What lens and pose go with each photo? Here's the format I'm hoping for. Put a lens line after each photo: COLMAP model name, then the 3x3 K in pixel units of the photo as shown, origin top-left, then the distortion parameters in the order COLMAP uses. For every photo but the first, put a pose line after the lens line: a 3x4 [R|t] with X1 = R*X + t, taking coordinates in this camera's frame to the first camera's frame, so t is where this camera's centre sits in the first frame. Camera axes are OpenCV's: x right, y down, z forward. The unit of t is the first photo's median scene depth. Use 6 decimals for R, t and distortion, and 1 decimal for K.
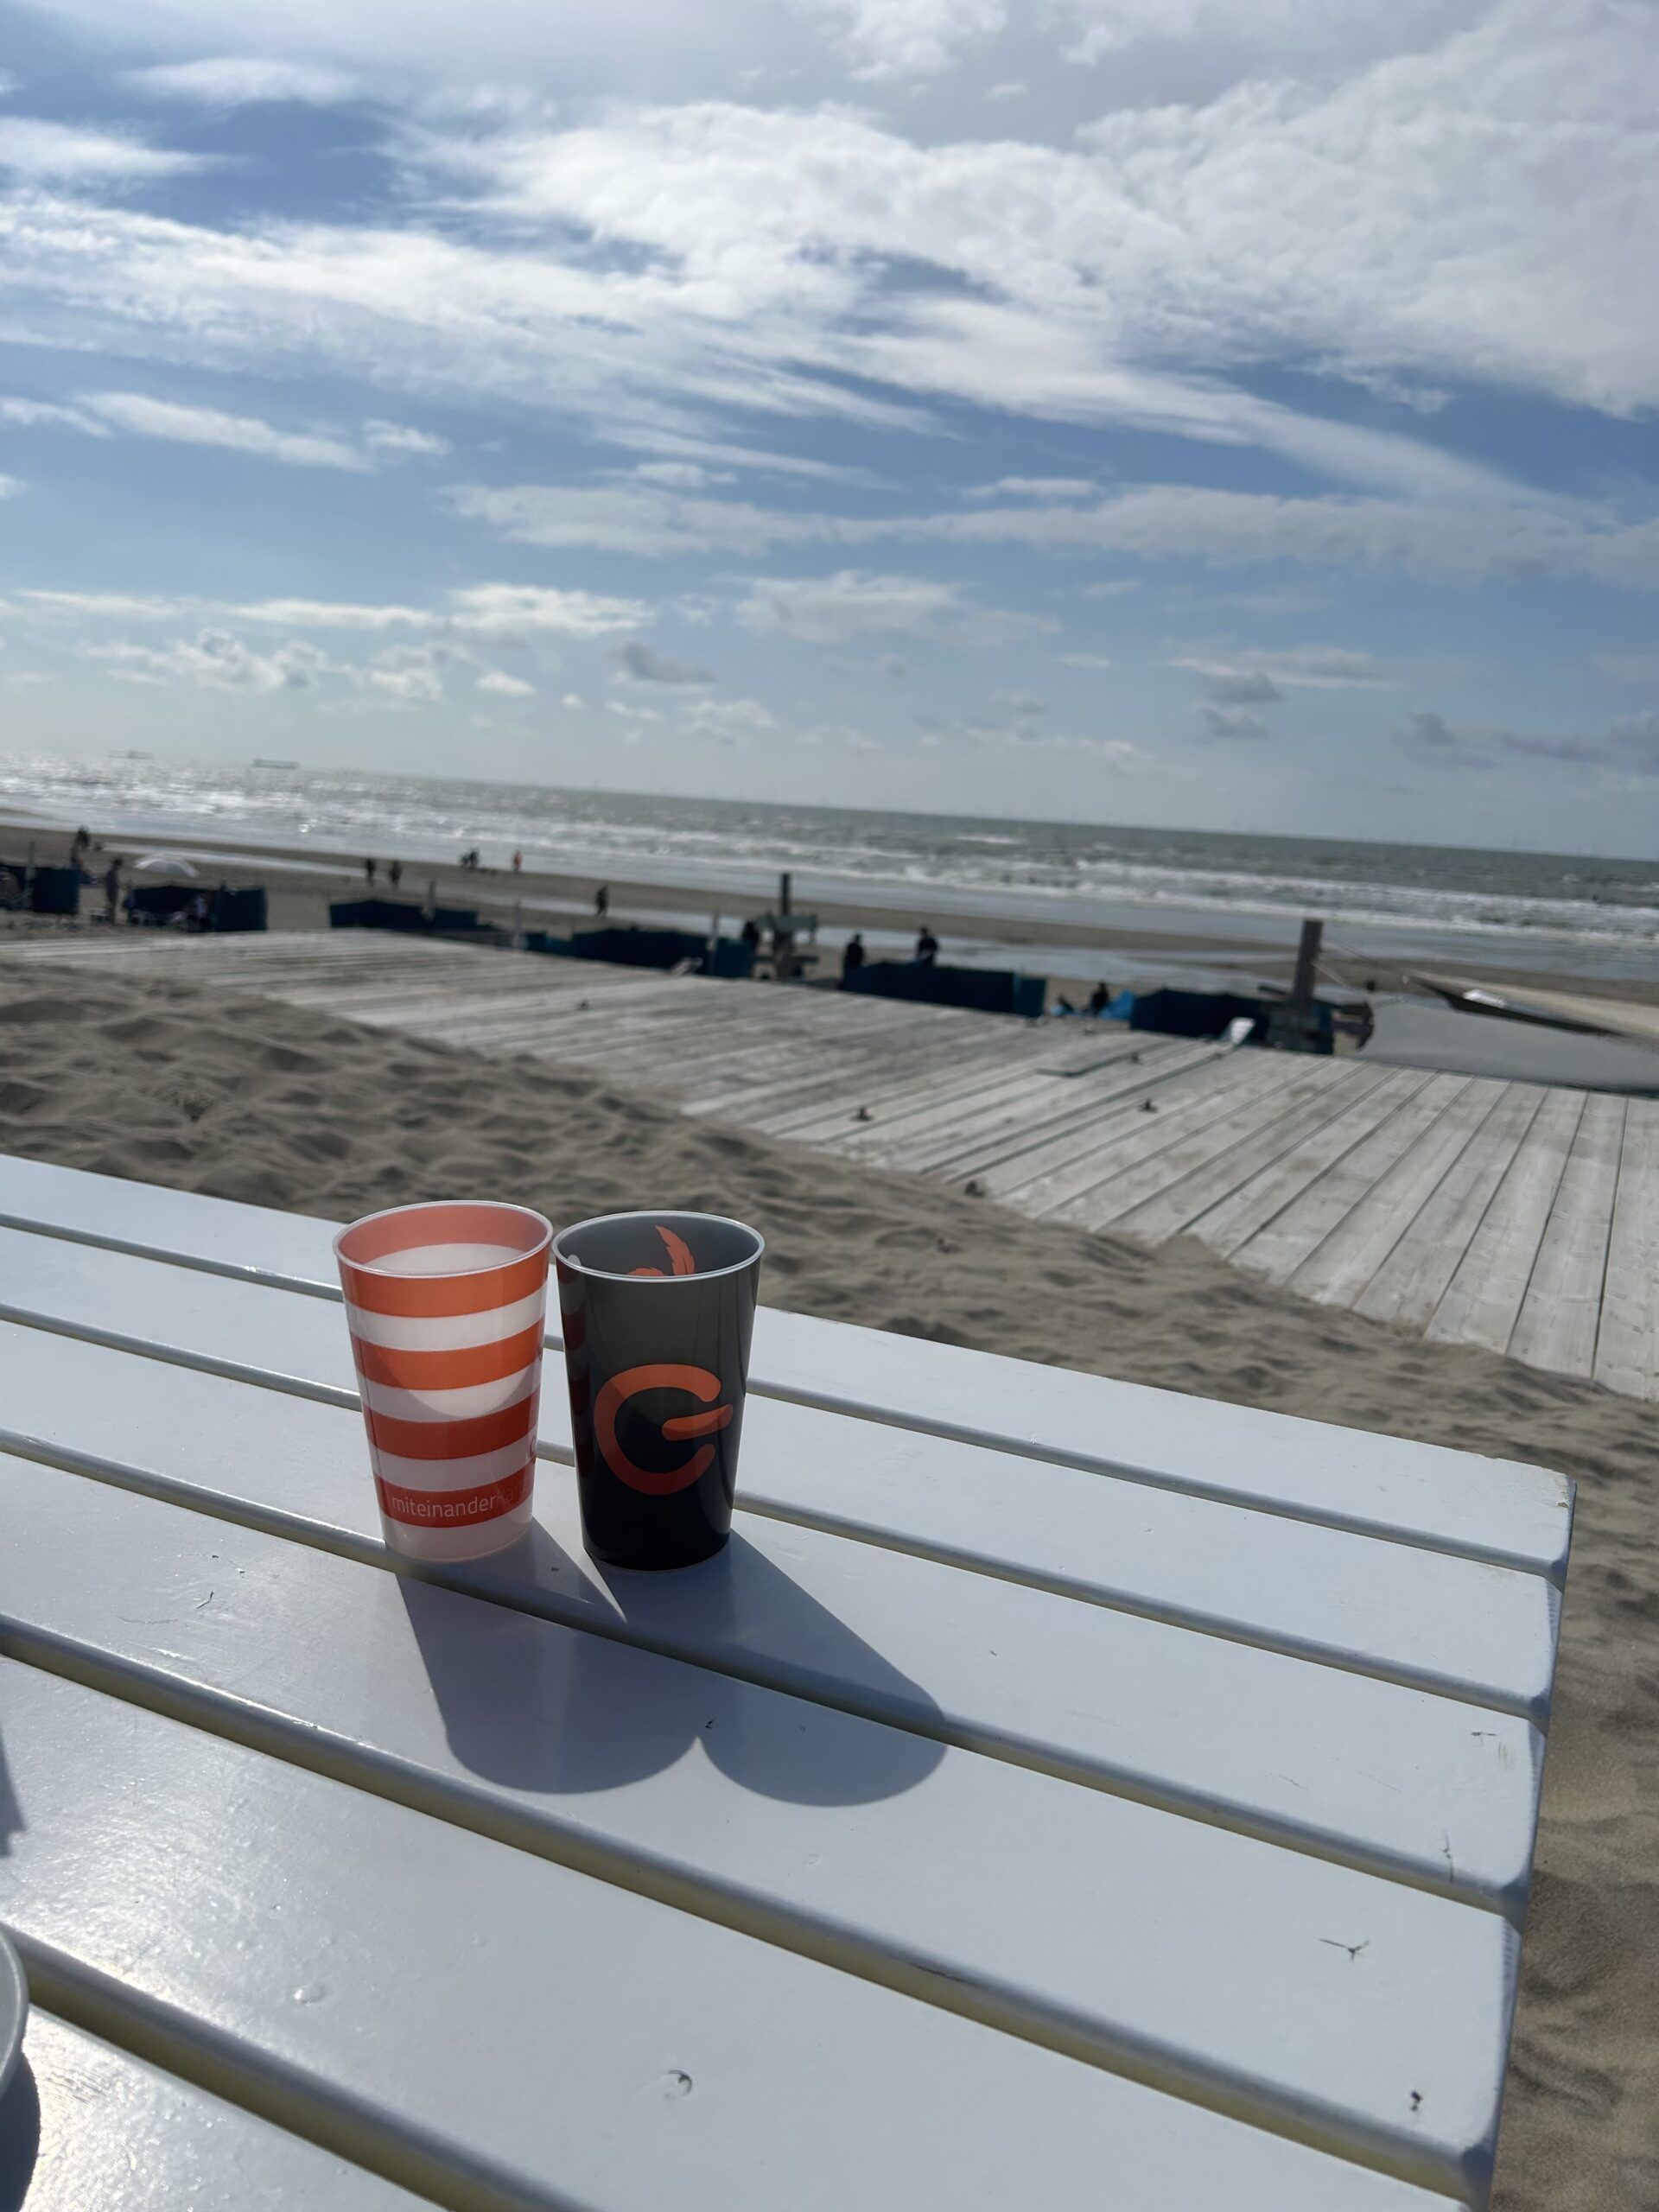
lens RADIAL K [[1668.2, 0, 835.0], [0, 1668.2, 1106.7], [0, 0, 1]] dist [0.013898, 0.005597]
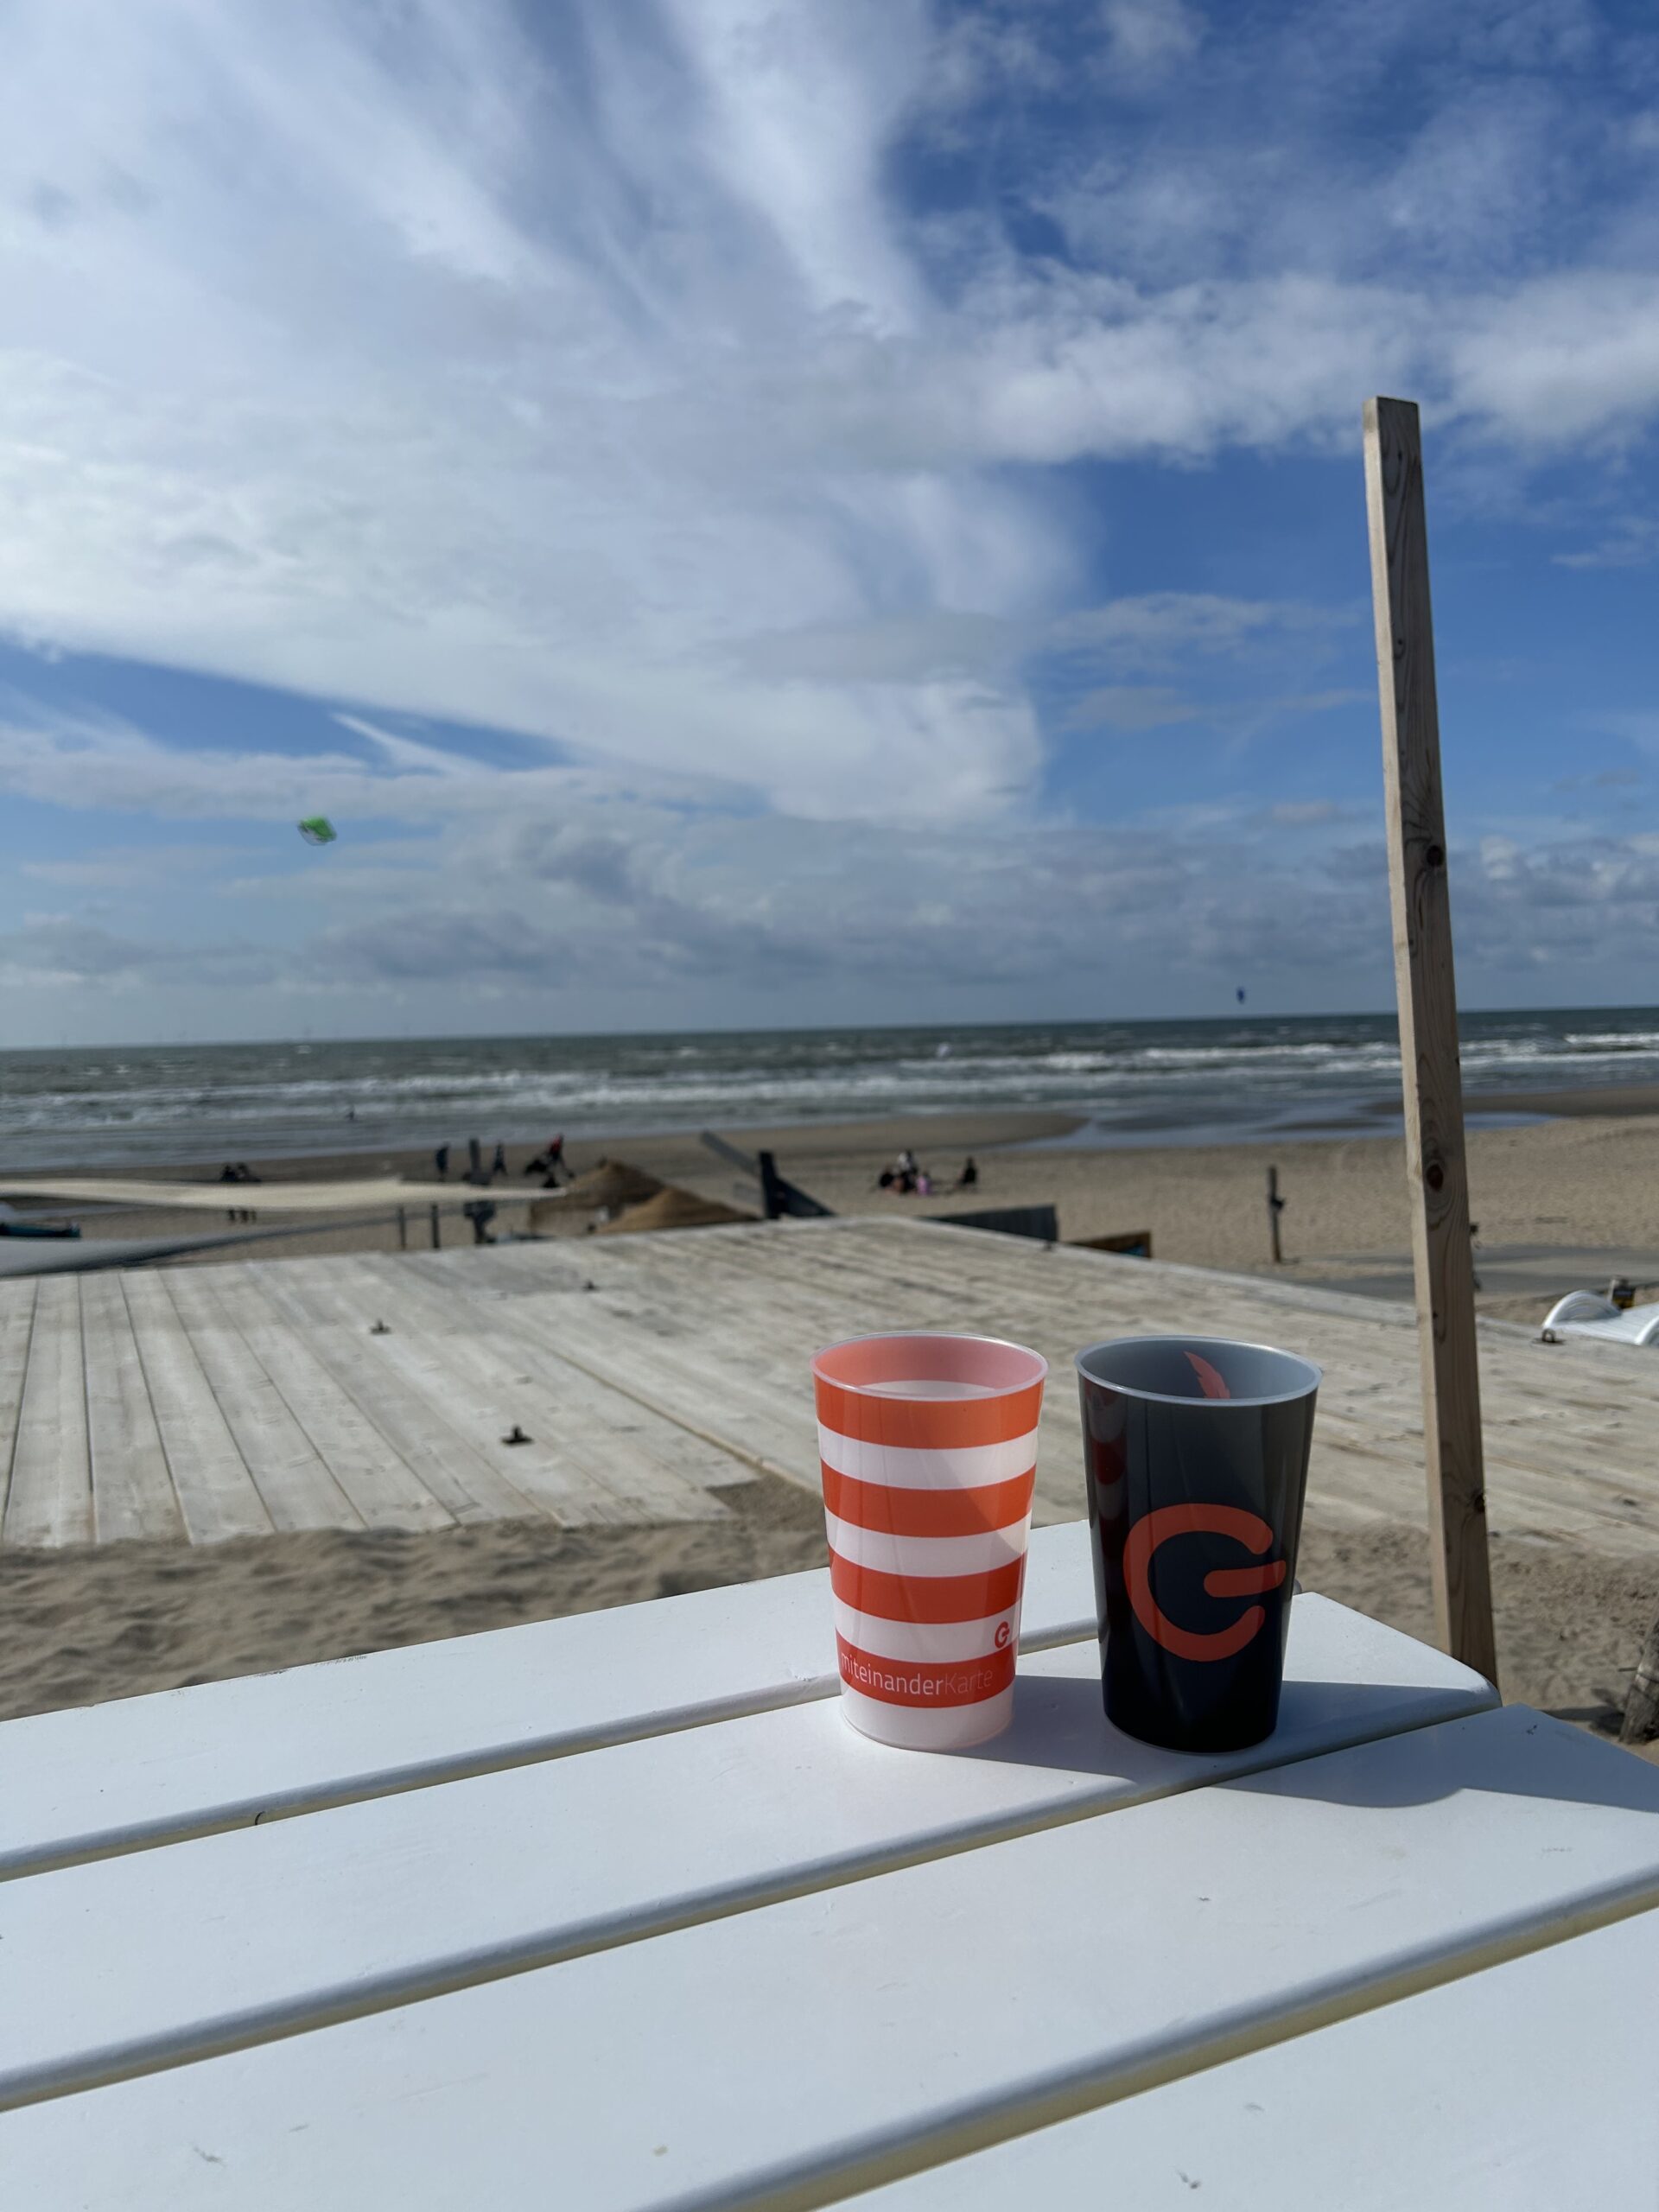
lens RADIAL K [[1668.2, 0, 835.2], [0, 1668.2, 1103.4], [0, 0, 1]] dist [0.013898, 0.005597]
pose [[0.629069, -0.116785, 0.768527, -0.144450], [0.203185, 0.978983, -0.017549, -0.017007], [-0.750325, 0.167193, 0.639577, 0.135892]]
